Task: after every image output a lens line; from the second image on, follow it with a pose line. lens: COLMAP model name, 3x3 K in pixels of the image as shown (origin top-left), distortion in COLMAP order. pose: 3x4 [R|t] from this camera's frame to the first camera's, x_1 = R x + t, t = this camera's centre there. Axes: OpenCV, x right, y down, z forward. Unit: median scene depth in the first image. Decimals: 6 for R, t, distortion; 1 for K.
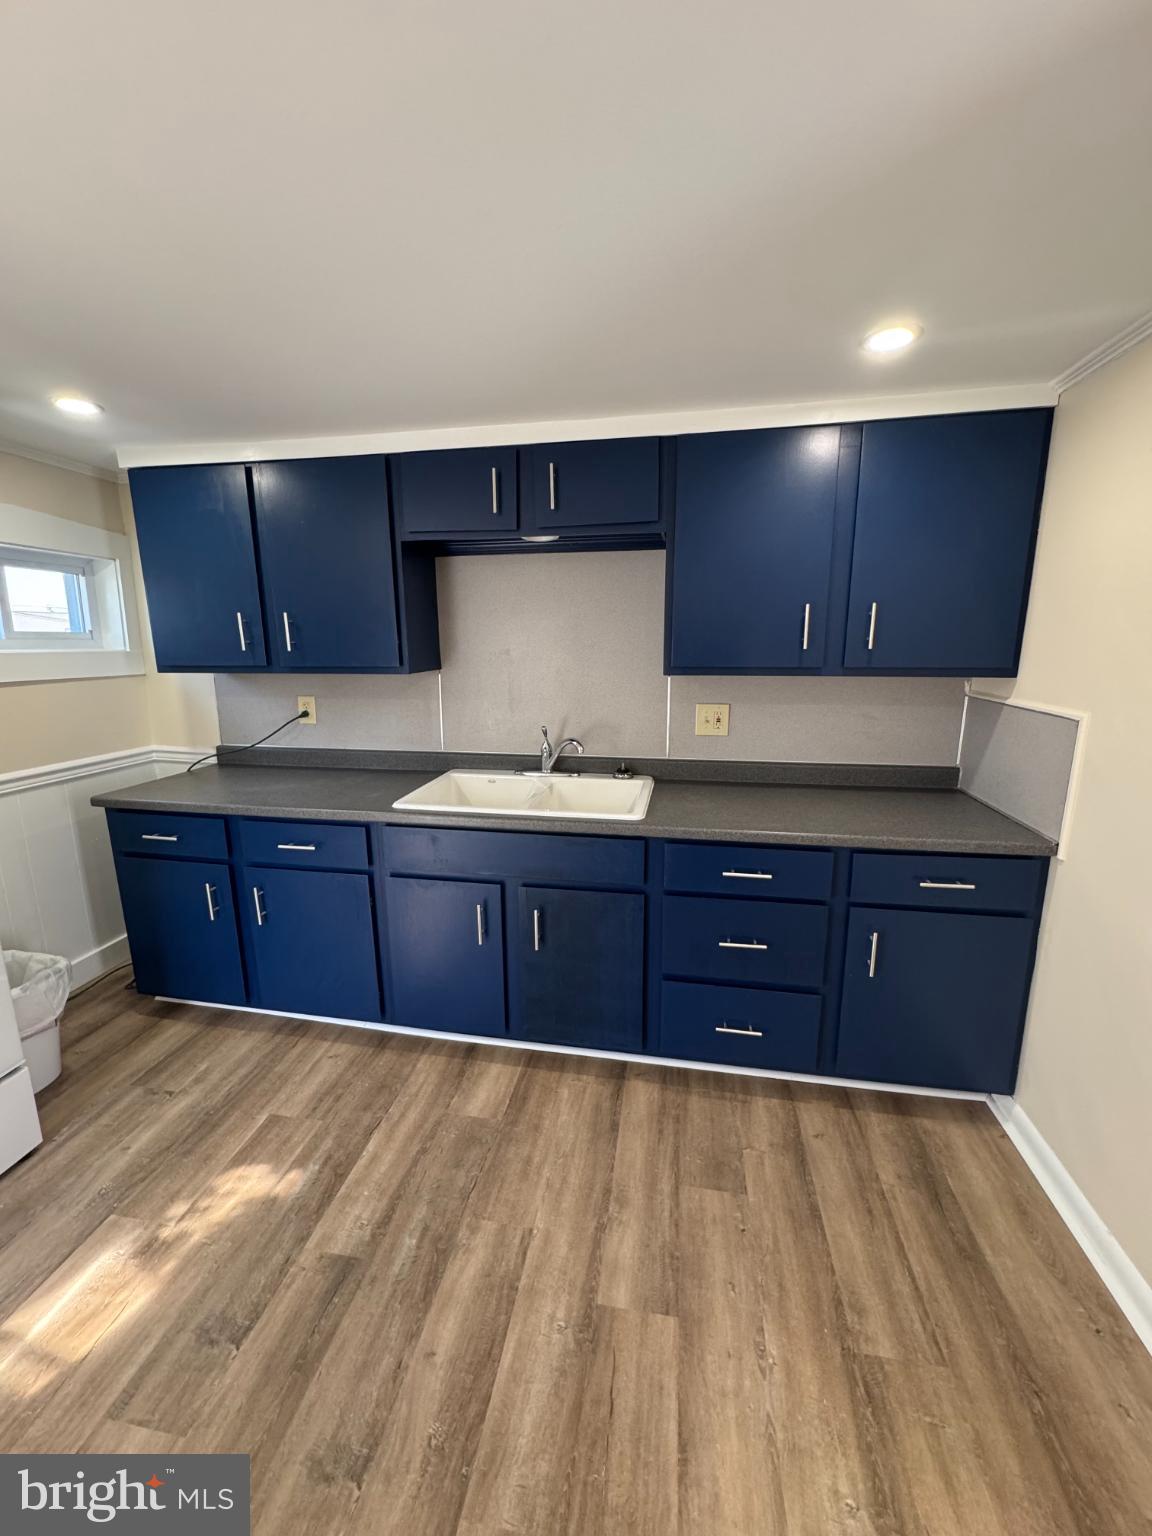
lens RADIAL K [[610.3, 0, 576.0], [0, 610.3, 768.0], [0, 0, 1]] dist [-0.003133, 0.000146]
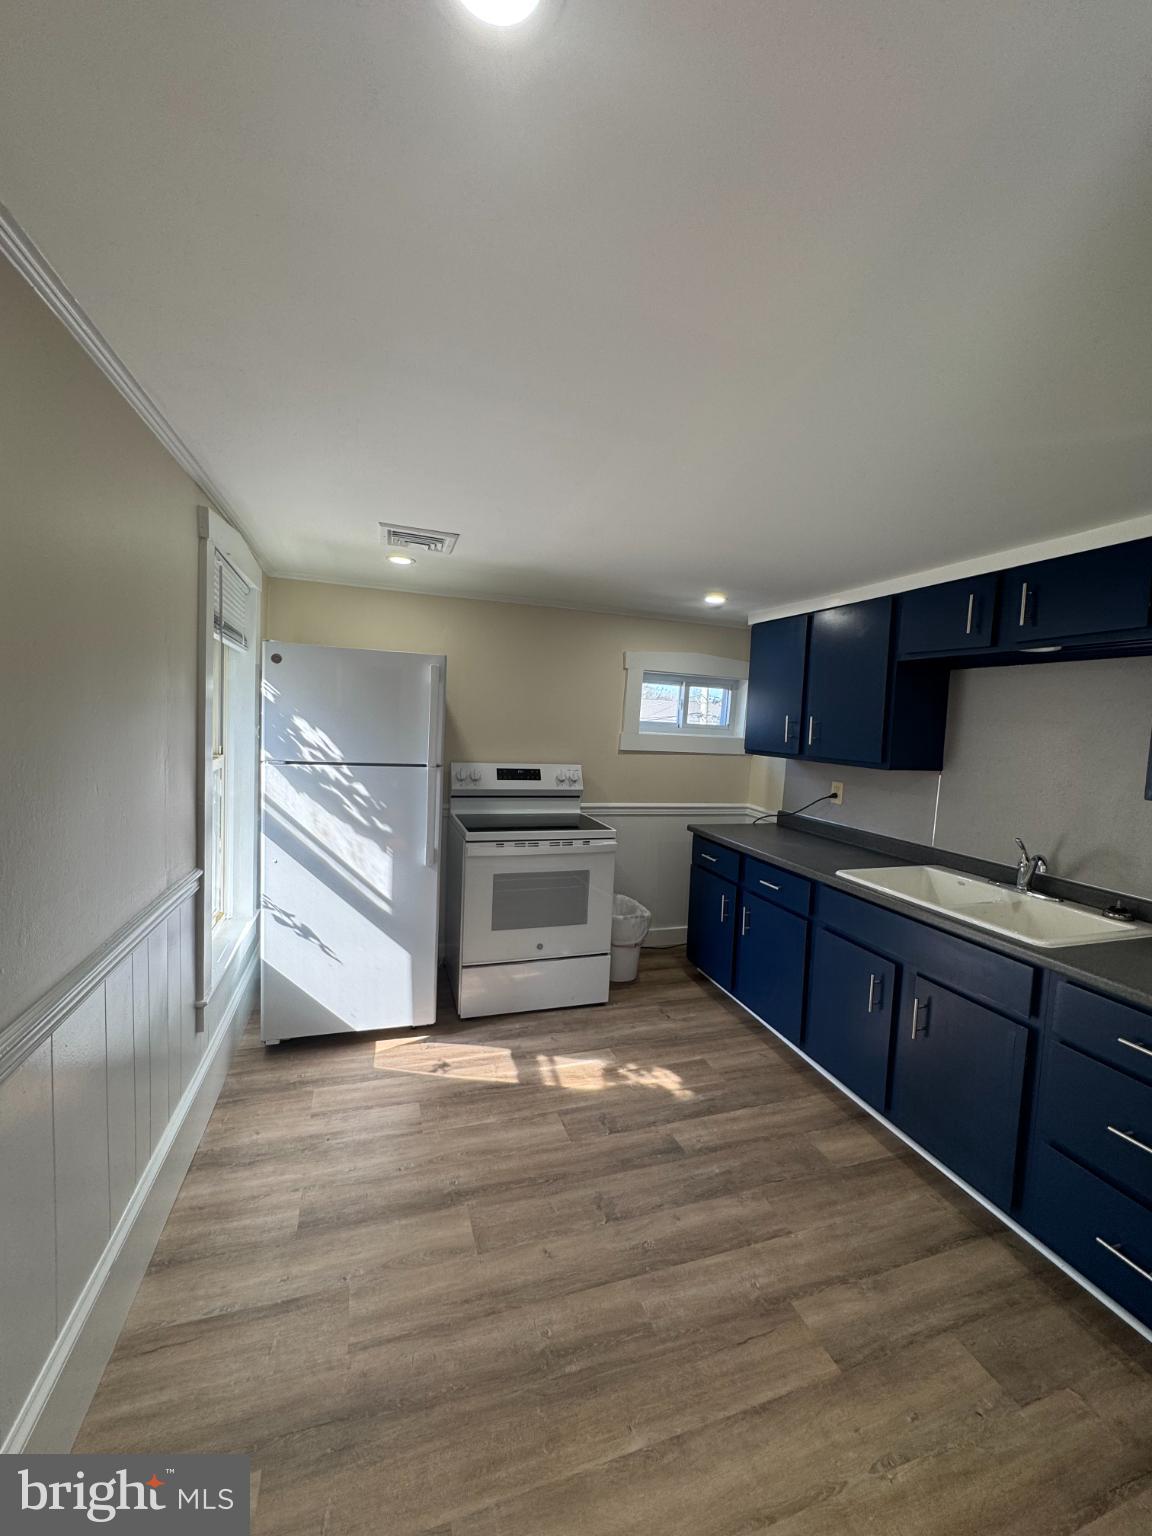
lens RADIAL K [[610.3, 0, 576.0], [0, 610.3, 768.0], [0, 0, 1]] dist [-0.003133, 0.000146]
pose [[0.479482, 0.095184, -0.872374, 0.539973], [-0.225627, 0.974052, -0.017734, -0.003138], [0.848050, 0.205334, 0.488516, -0.092230]]
